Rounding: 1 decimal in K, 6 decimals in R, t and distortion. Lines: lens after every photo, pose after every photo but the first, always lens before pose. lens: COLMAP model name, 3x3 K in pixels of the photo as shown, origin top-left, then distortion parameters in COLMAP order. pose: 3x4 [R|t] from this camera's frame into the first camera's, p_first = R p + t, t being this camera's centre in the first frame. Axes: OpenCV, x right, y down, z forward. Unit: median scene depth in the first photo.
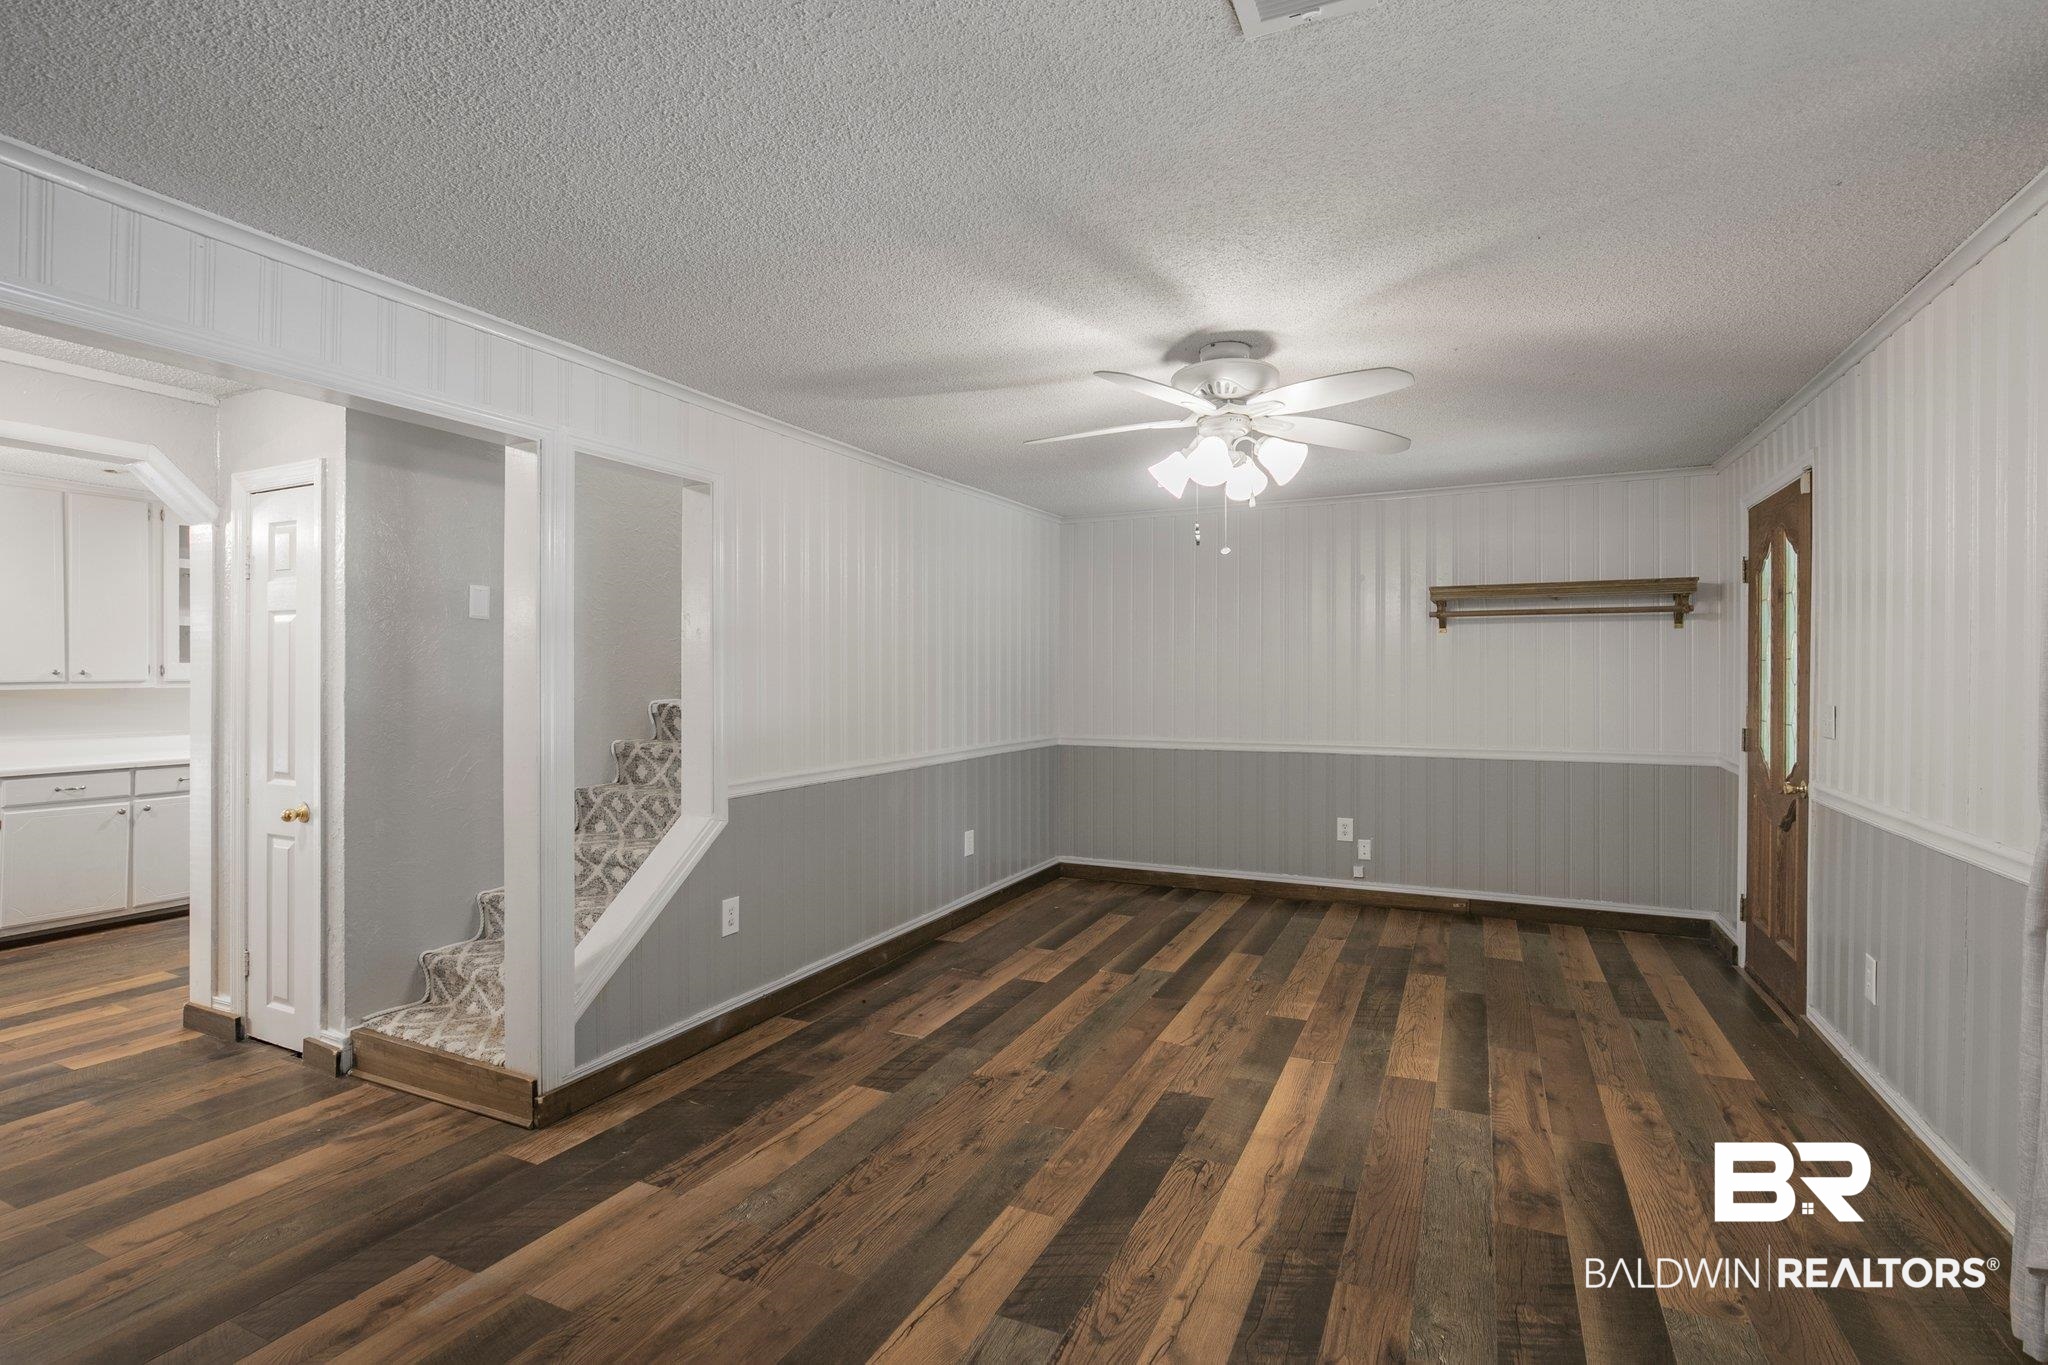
lens RADIAL K [[1011.6, 0, 1024.0], [0, 1011.6, 682.5], [0, 0, 1]] dist [-0.003202, 0.000096]
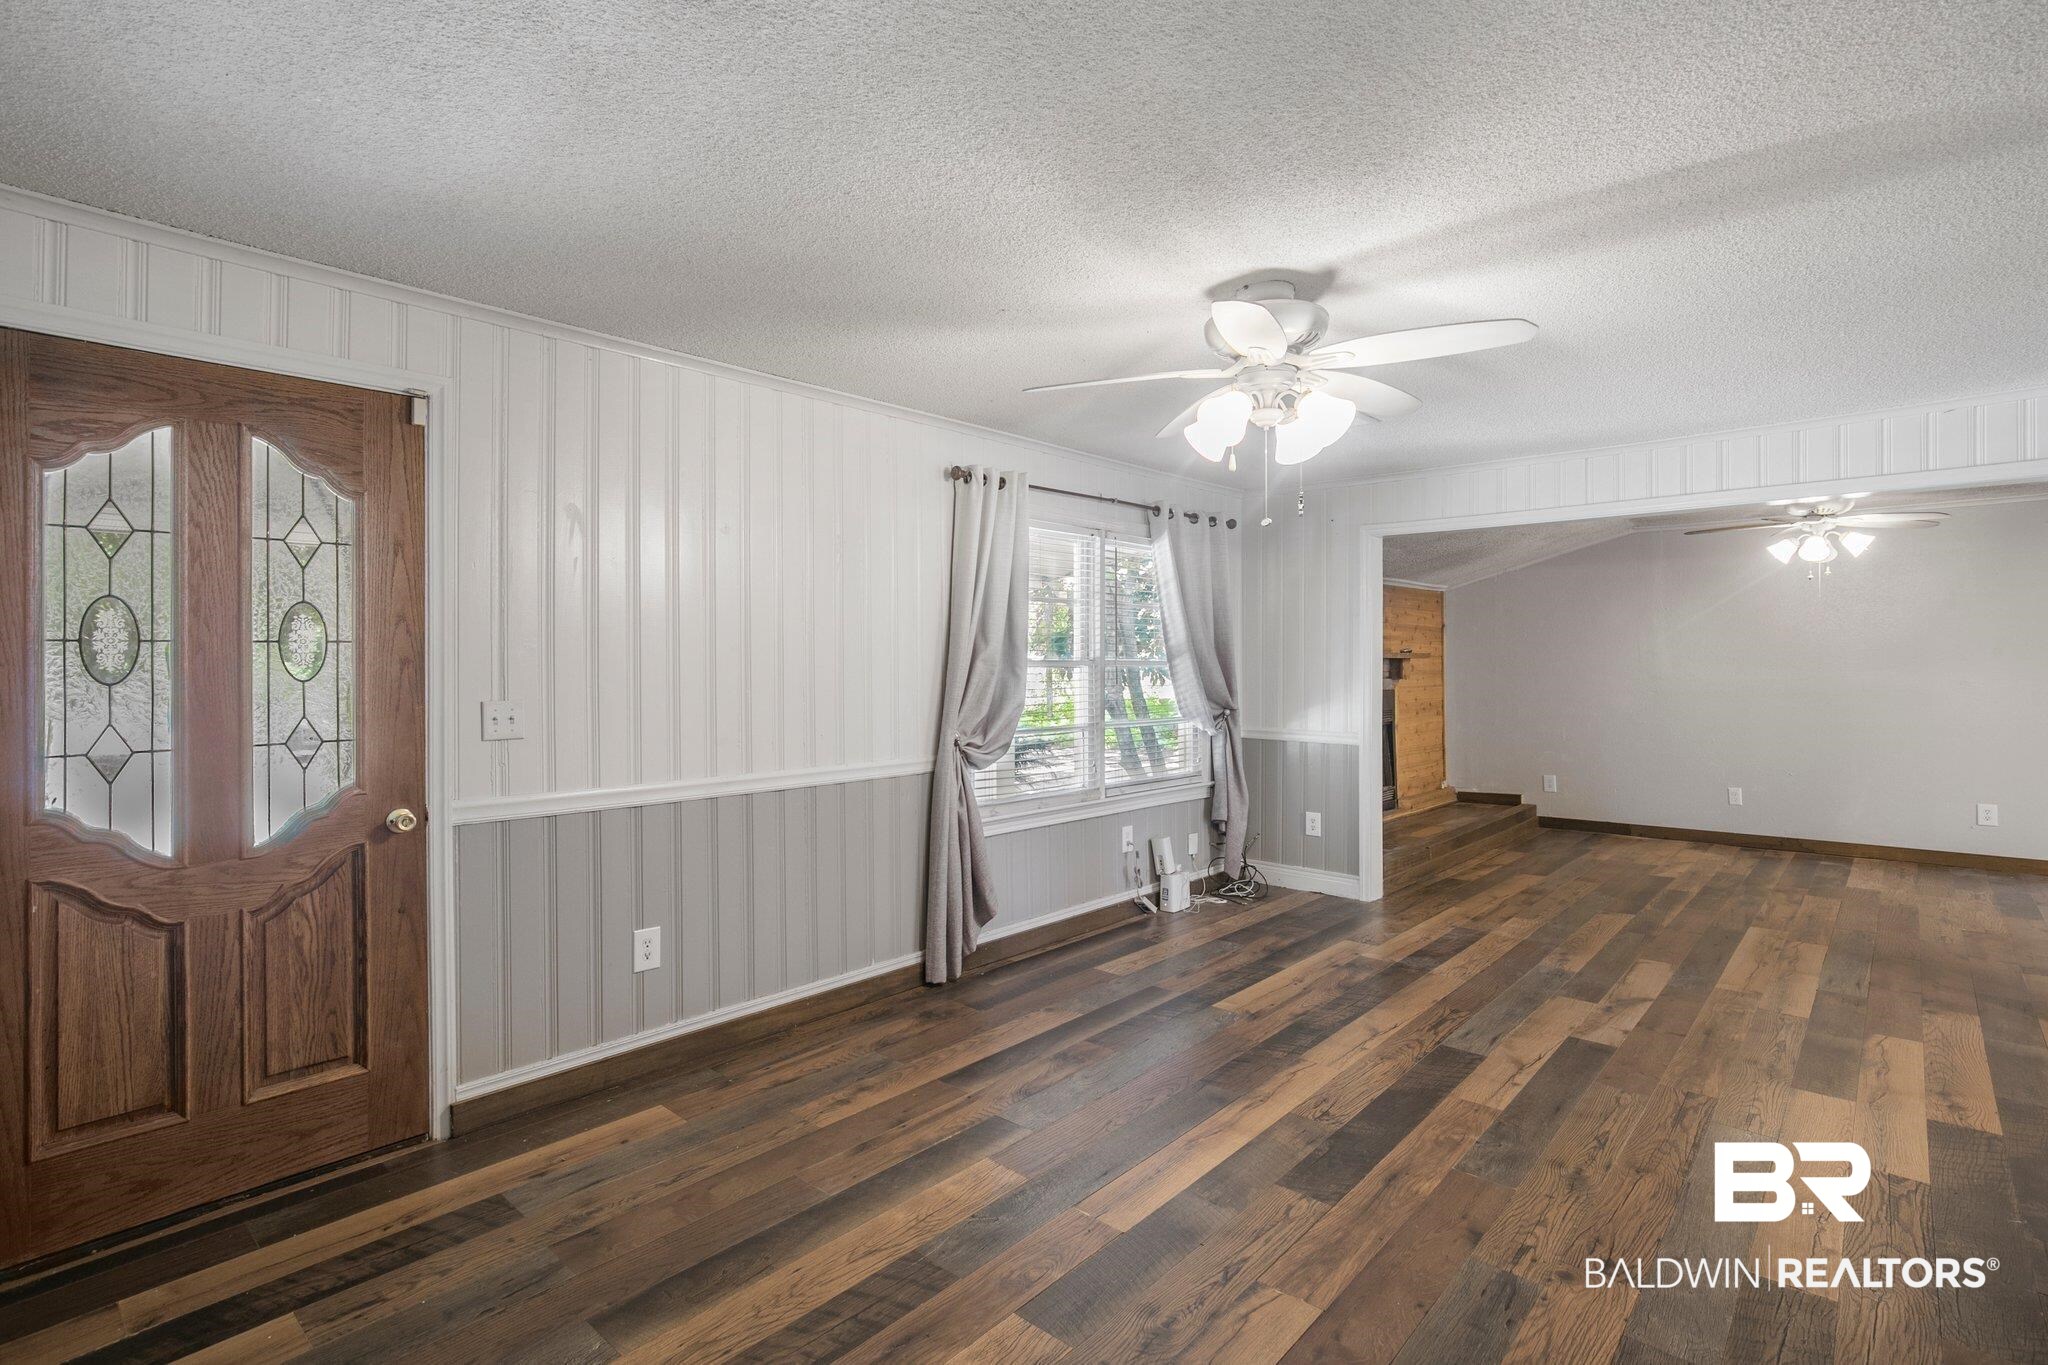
lens RADIAL K [[972.2, 0, 1012.7], [0, 972.2, 663.8], [0, 0, 1]] dist [-0.003536, 0.001629]
pose [[-0.952927, -0.000449, 0.303199, 0.154481], [0.002708, 0.999946, 0.009990, -0.019389], [-0.303187, 0.010340, -0.952875, 1.848260]]
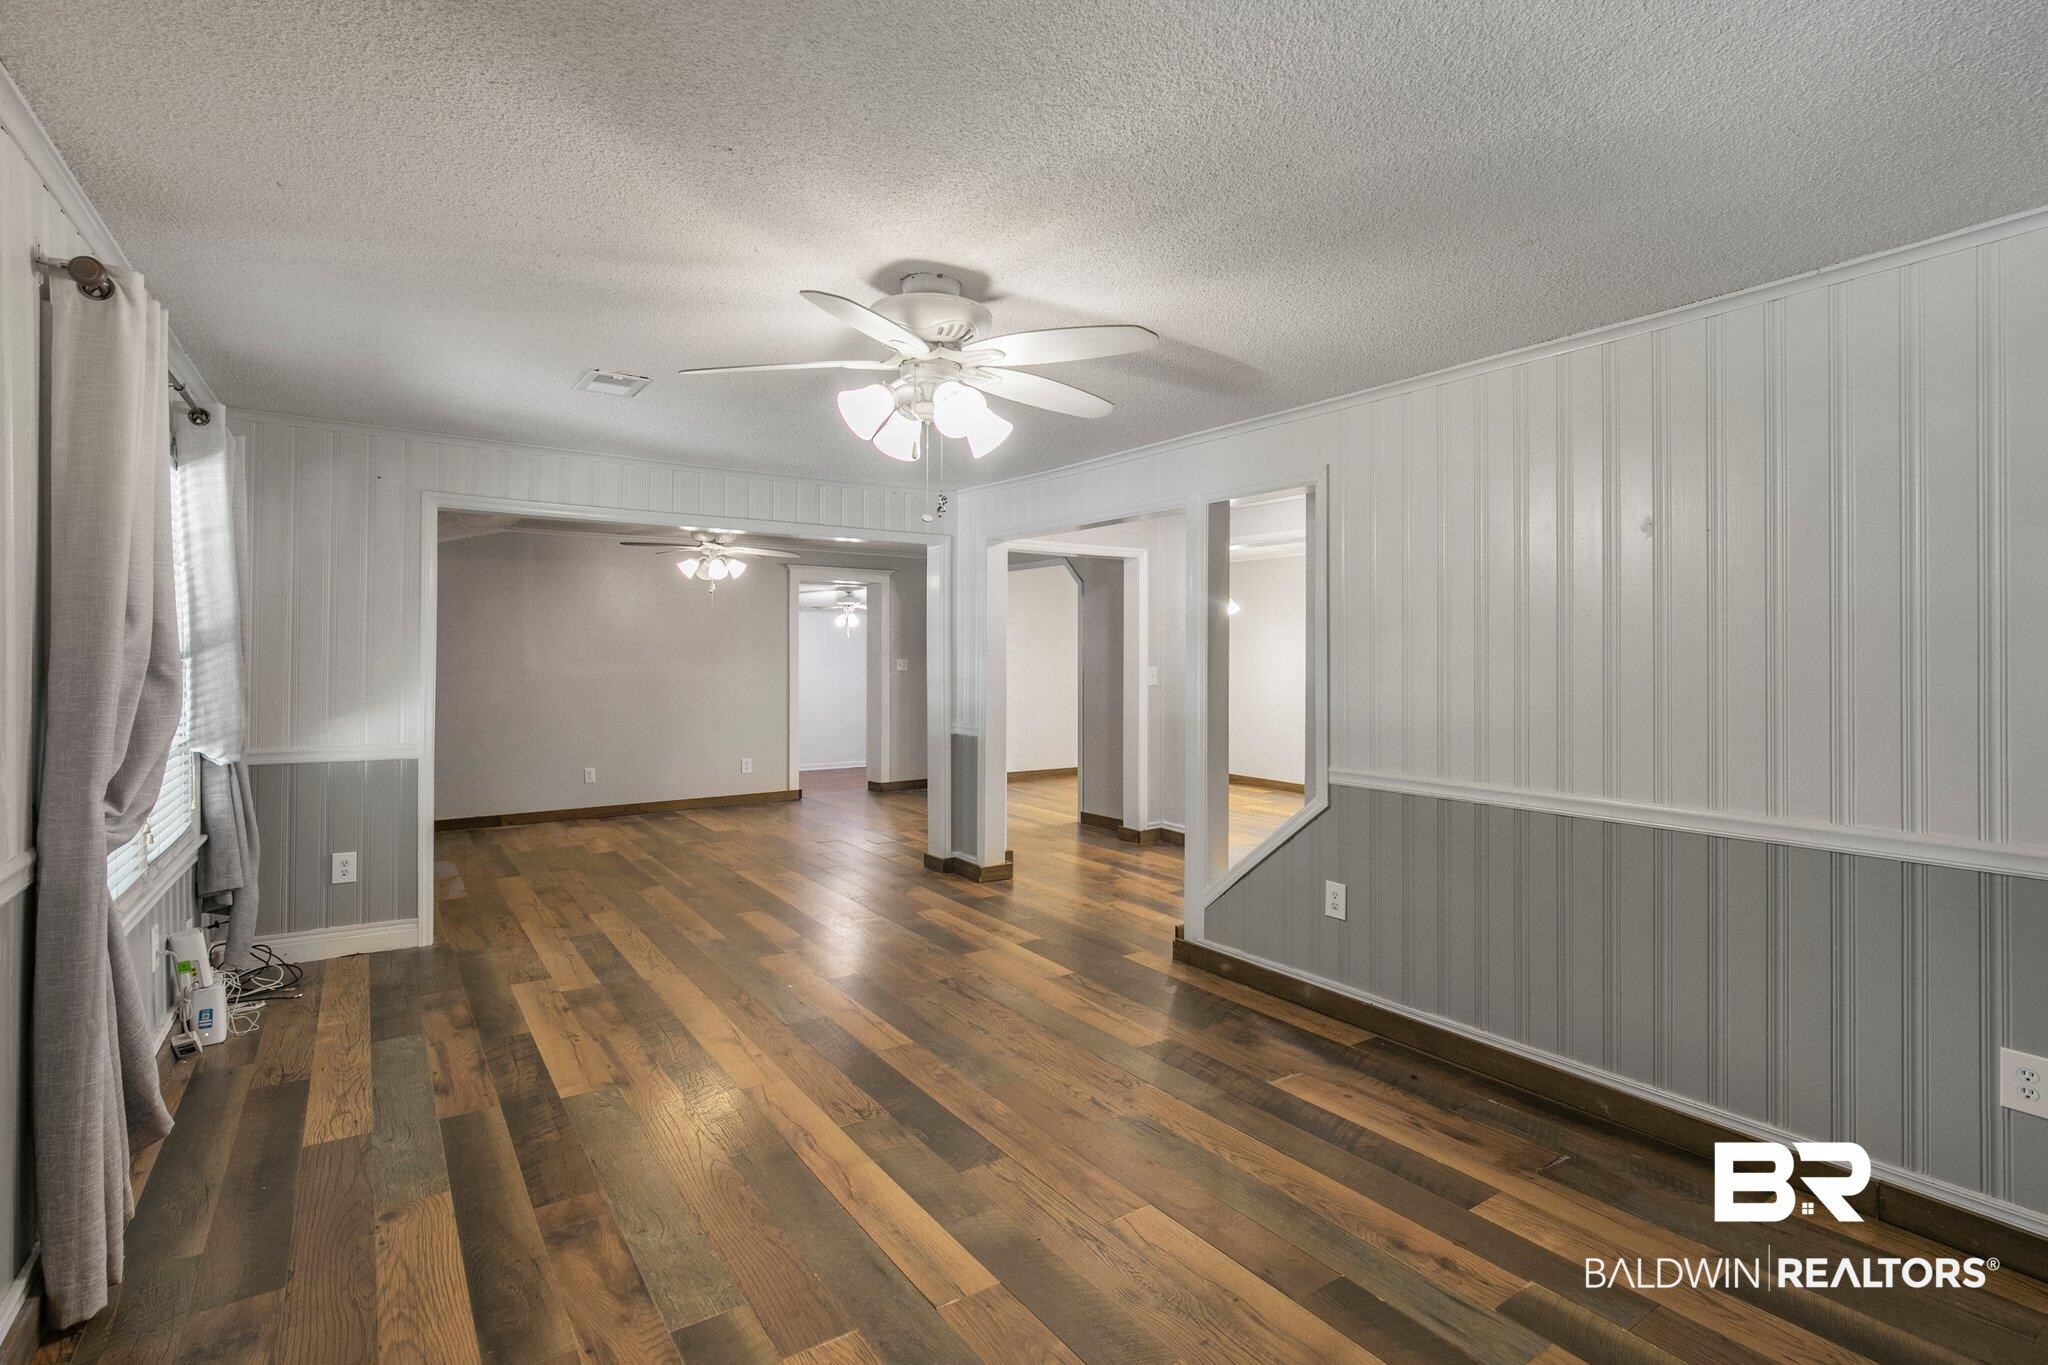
lens RADIAL K [[972.2, 0, 1012.7], [0, 972.2, 663.8], [0, 0, 1]] dist [-0.003536, 0.001629]
pose [[-0.526428, 0.001116, -0.850219, 0.862255], [-0.012260, 0.999885, 0.008904, -0.016088], [0.850131, 0.015111, -0.526354, 1.482773]]
